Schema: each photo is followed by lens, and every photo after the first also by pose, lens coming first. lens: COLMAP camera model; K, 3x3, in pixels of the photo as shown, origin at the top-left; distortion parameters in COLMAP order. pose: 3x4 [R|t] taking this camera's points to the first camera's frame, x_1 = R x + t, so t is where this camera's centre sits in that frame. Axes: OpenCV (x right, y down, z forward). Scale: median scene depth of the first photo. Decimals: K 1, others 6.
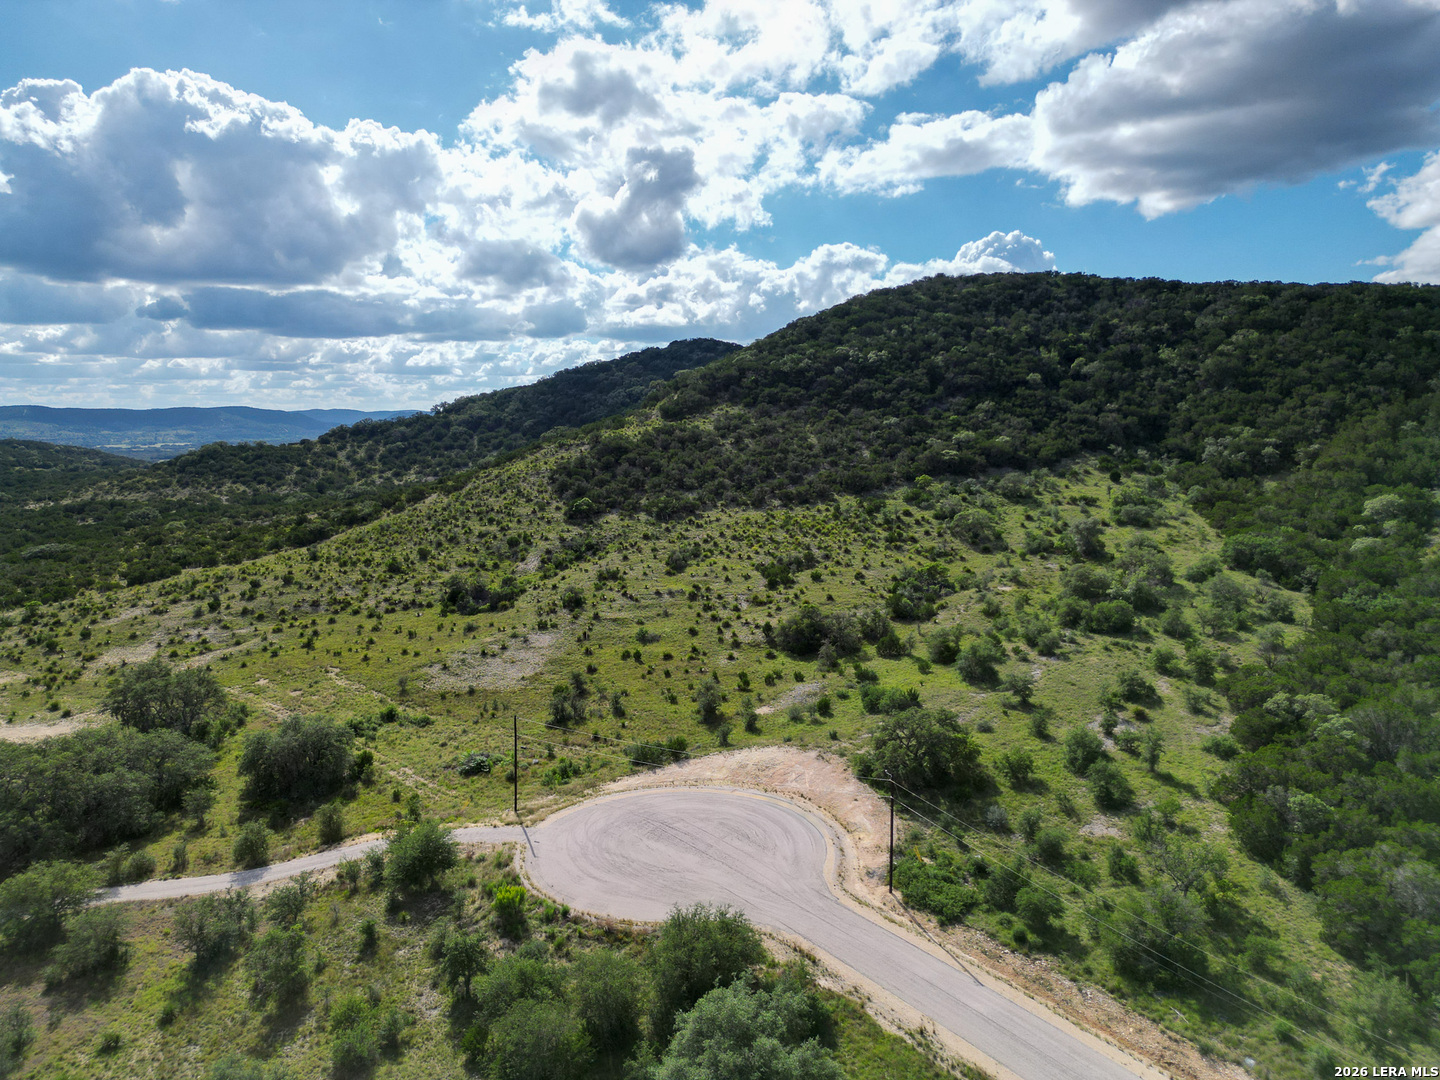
lens RADIAL K [[1005.0, 0, 720.0], [0, 1005.0, 540.0], [0, 0, 1]] dist [0.090122, -0.104783]
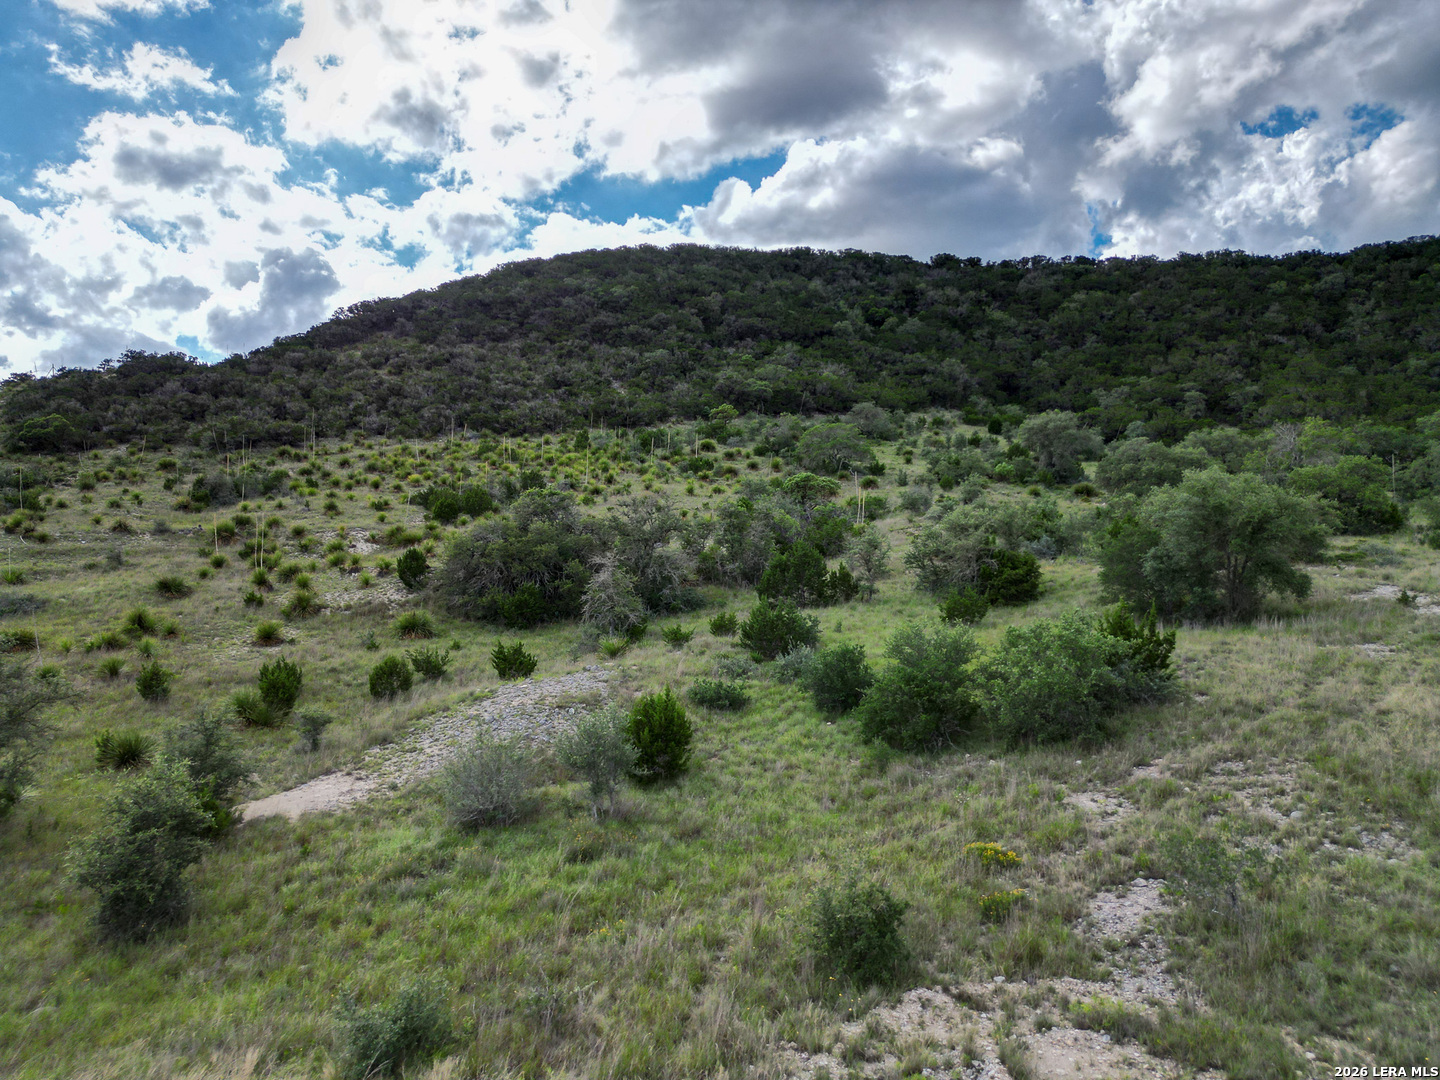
lens RADIAL K [[1005.0, 0, 720.0], [0, 1005.0, 540.0], [0, 0, 1]] dist [0.090122, -0.104783]
pose [[0.959650, 0.006200, 0.281128, 0.041064], [0.026470, 0.993326, -0.112265, 0.097477], [-0.279948, 0.115176, 0.953081, 0.535326]]
